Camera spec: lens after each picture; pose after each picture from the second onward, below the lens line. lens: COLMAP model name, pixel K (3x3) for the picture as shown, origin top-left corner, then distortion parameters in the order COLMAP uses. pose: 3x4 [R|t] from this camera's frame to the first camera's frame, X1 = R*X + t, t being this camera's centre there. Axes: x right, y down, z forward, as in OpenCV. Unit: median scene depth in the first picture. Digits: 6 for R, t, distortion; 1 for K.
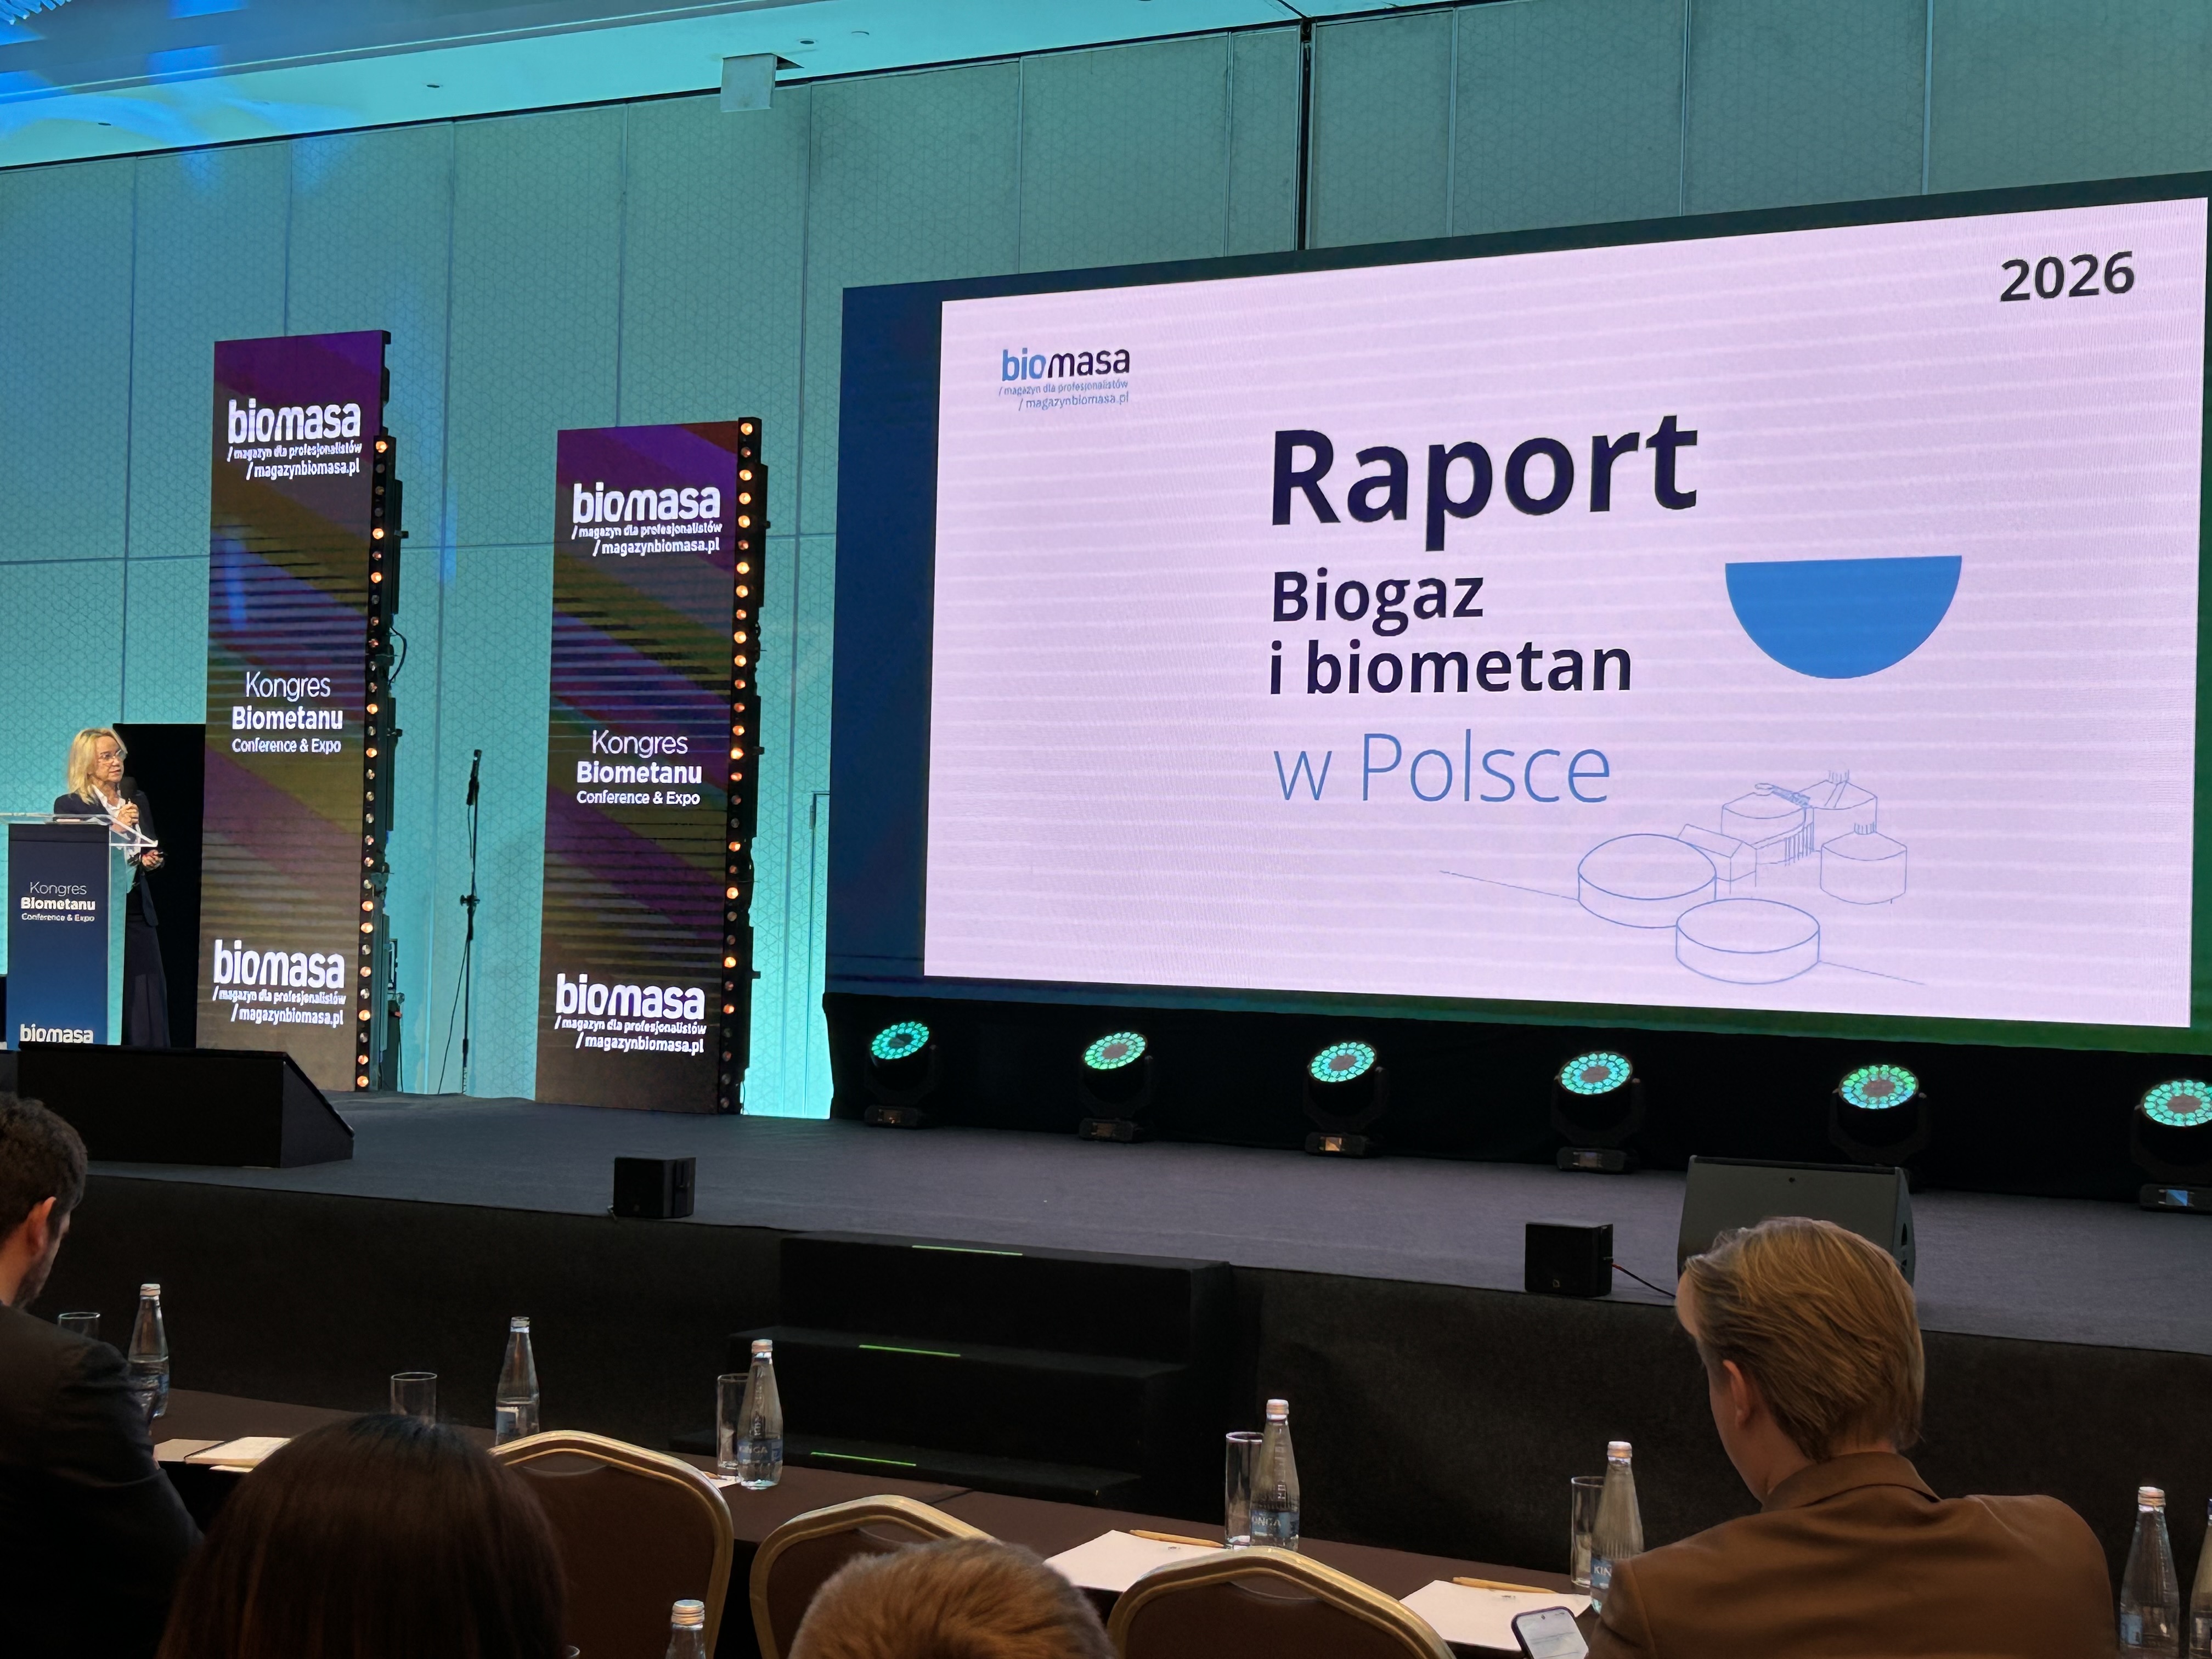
lens RADIAL K [[3114.4, 0, 1106.0], [0, 3114.4, 829.5], [0, 0, 1]] dist [0.213953, -0.828759]
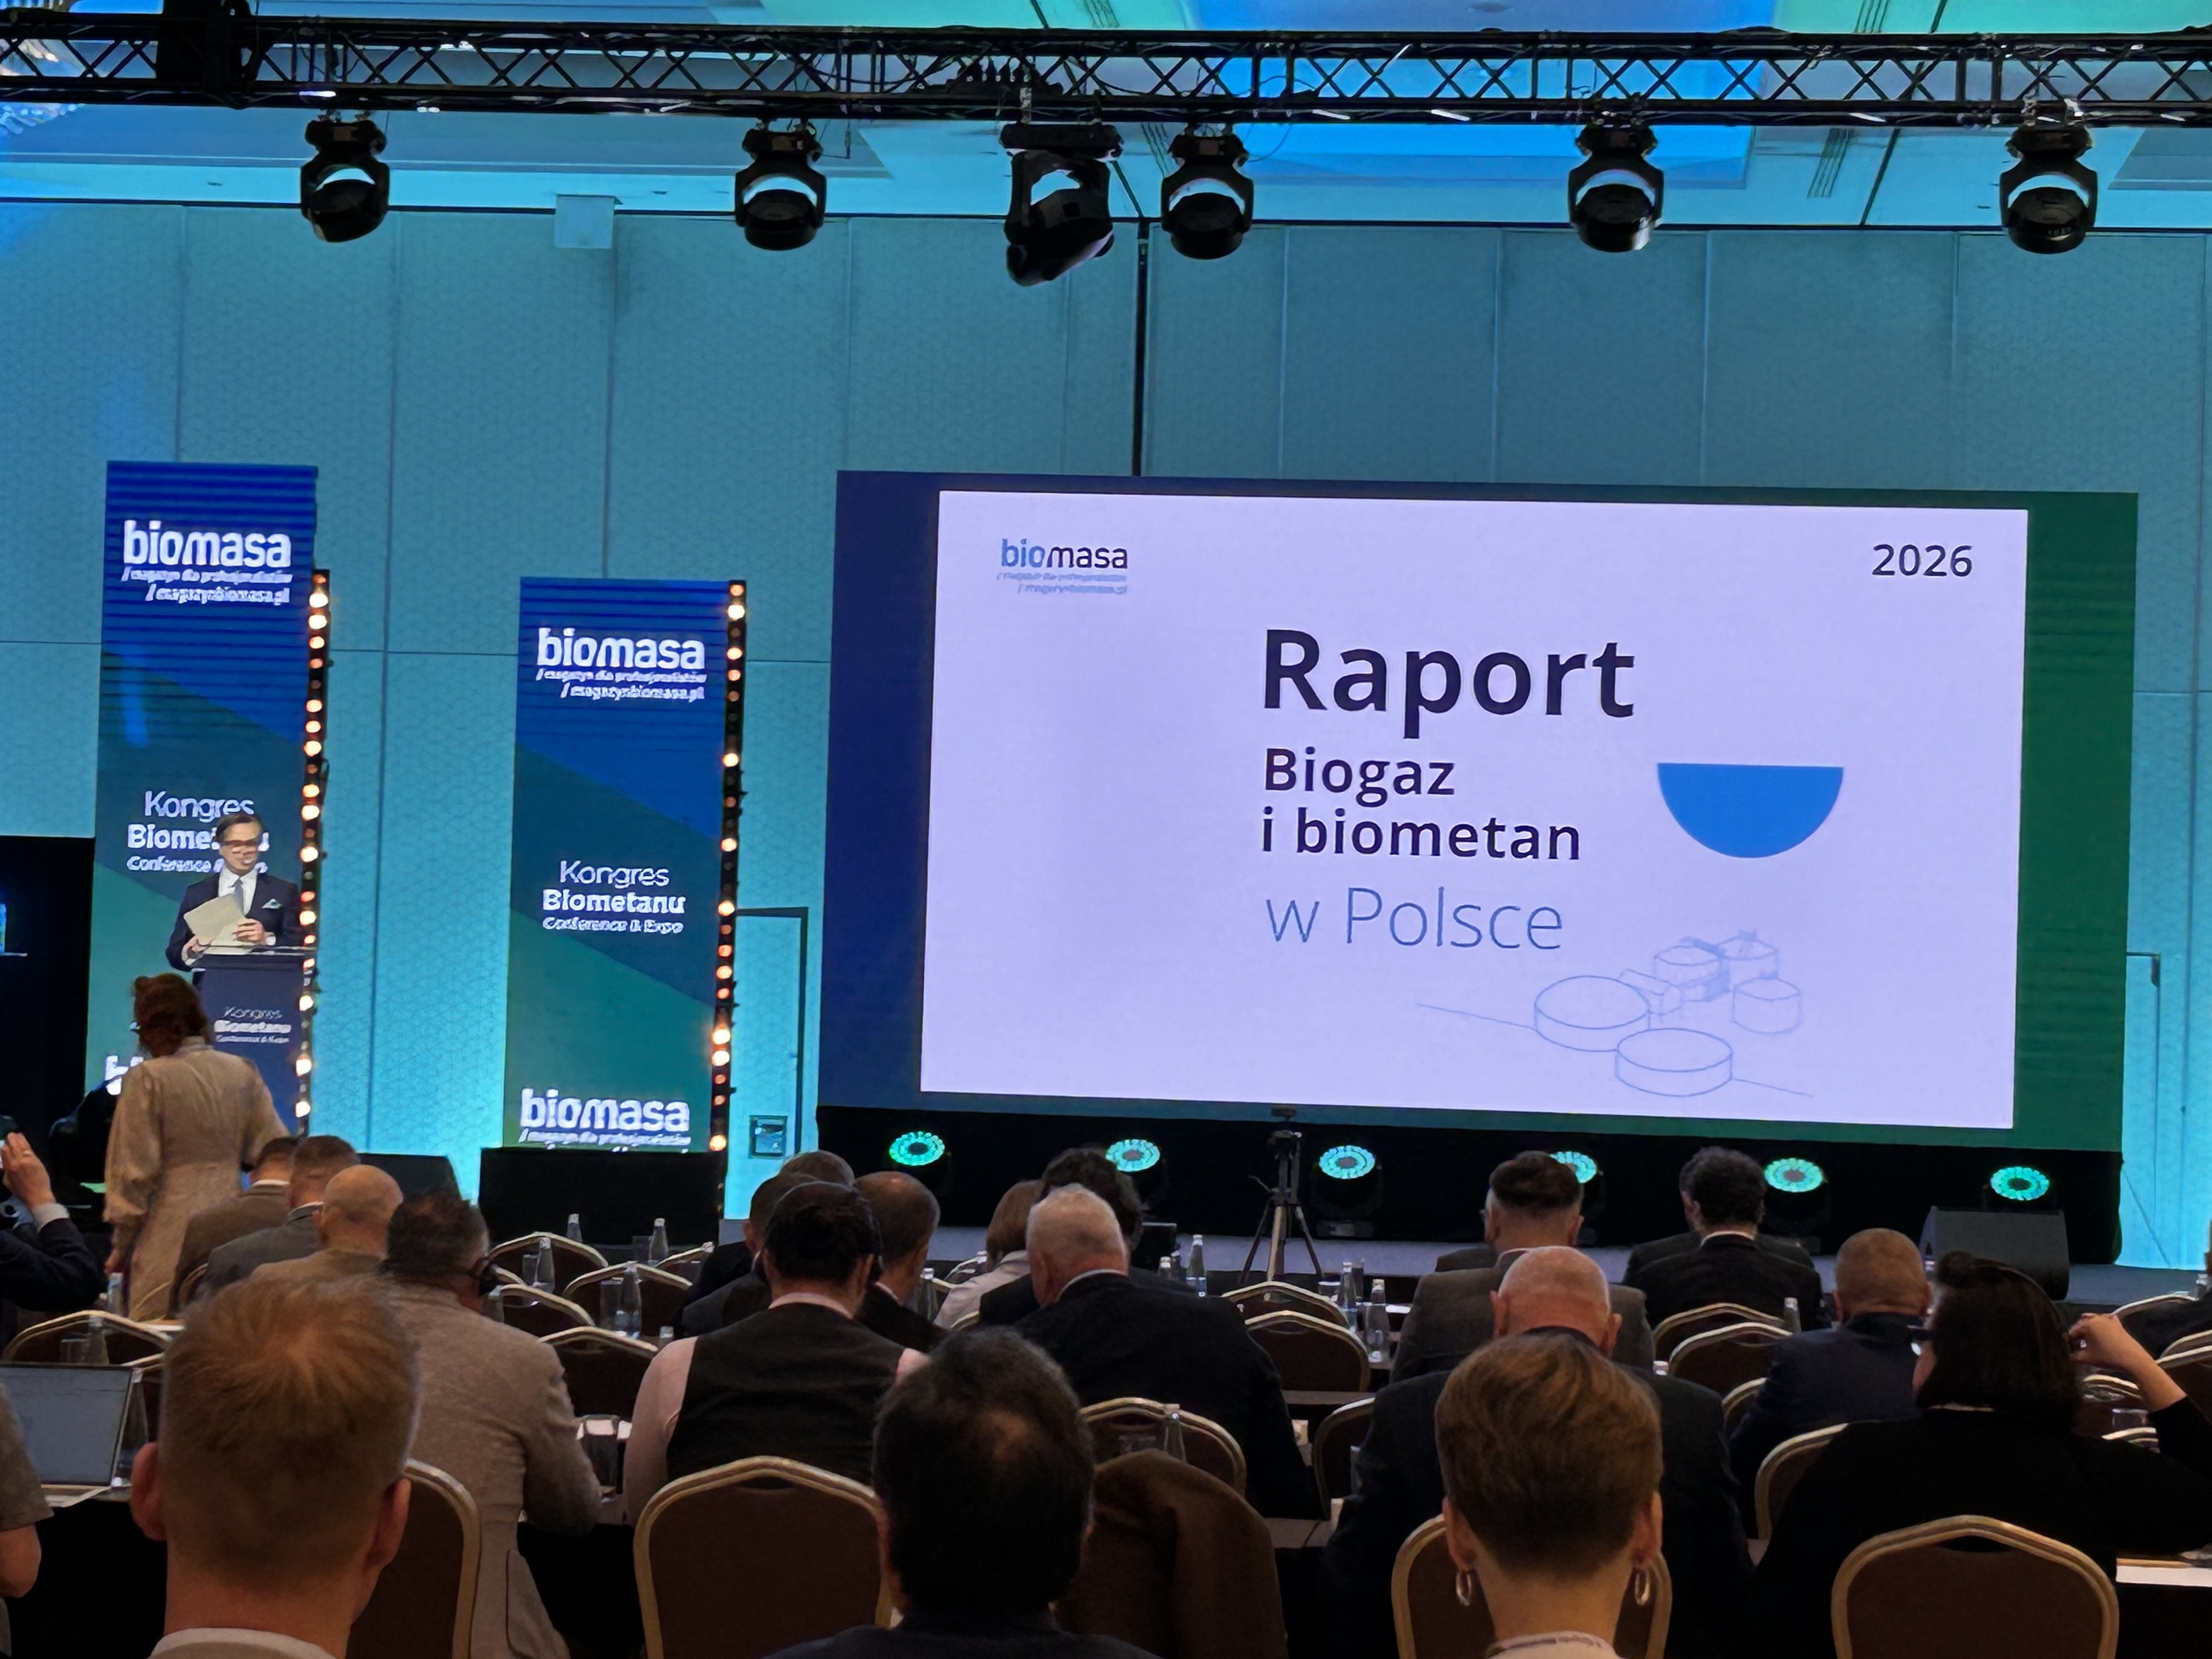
lens RADIAL K [[5036.2, 0, 1106.0], [0, 5036.2, 829.5], [0, 0, 1]] dist [0.224453, -1.265132]
pose [[0.928612, 0.016532, 0.370685, -0.638241], [-0.015563, 0.999863, -0.005605, -0.036110], [-0.370727, -0.000564, 0.928742, -0.675093]]
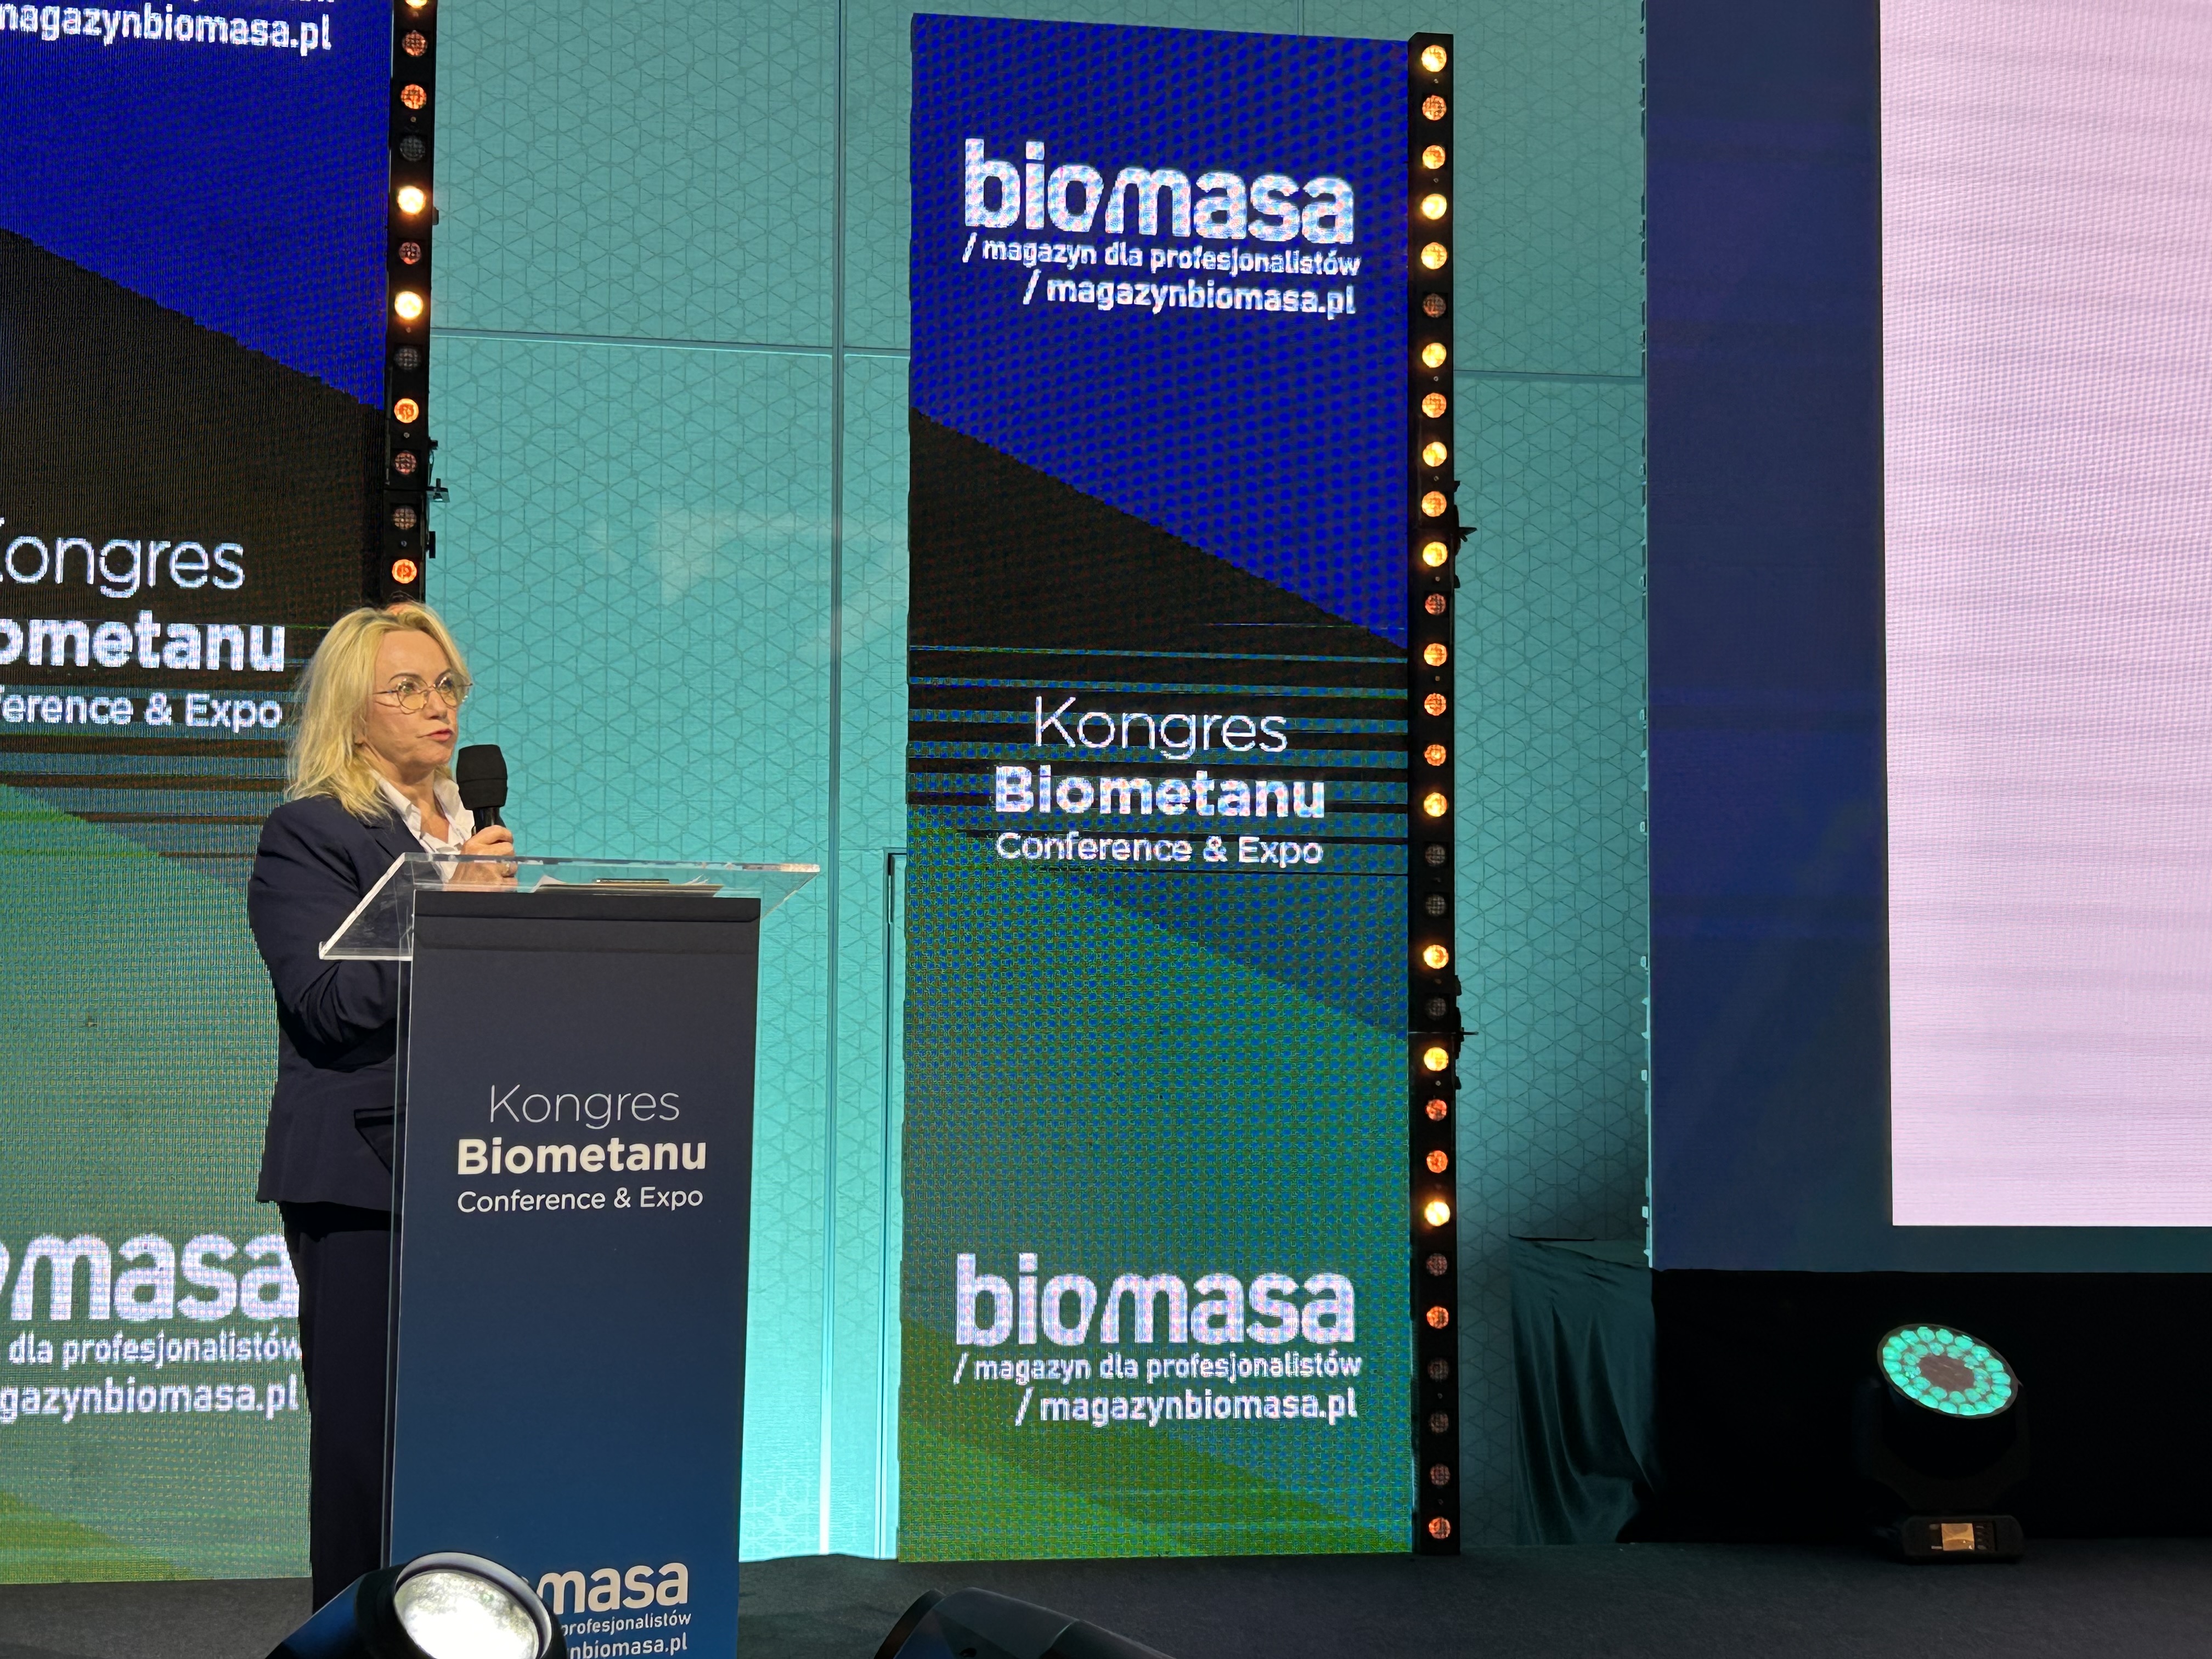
lens RADIAL K [[3114.4, 0, 1106.0], [0, 3114.4, 829.5], [0, 0, 1]] dist [0.213953, -0.828759]
pose [[0.800776, 0.020272, 0.598621, -0.425382], [-0.000748, 0.999460, -0.032846, 0.001734], [-0.598964, 0.025854, 0.800359, 0.650413]]
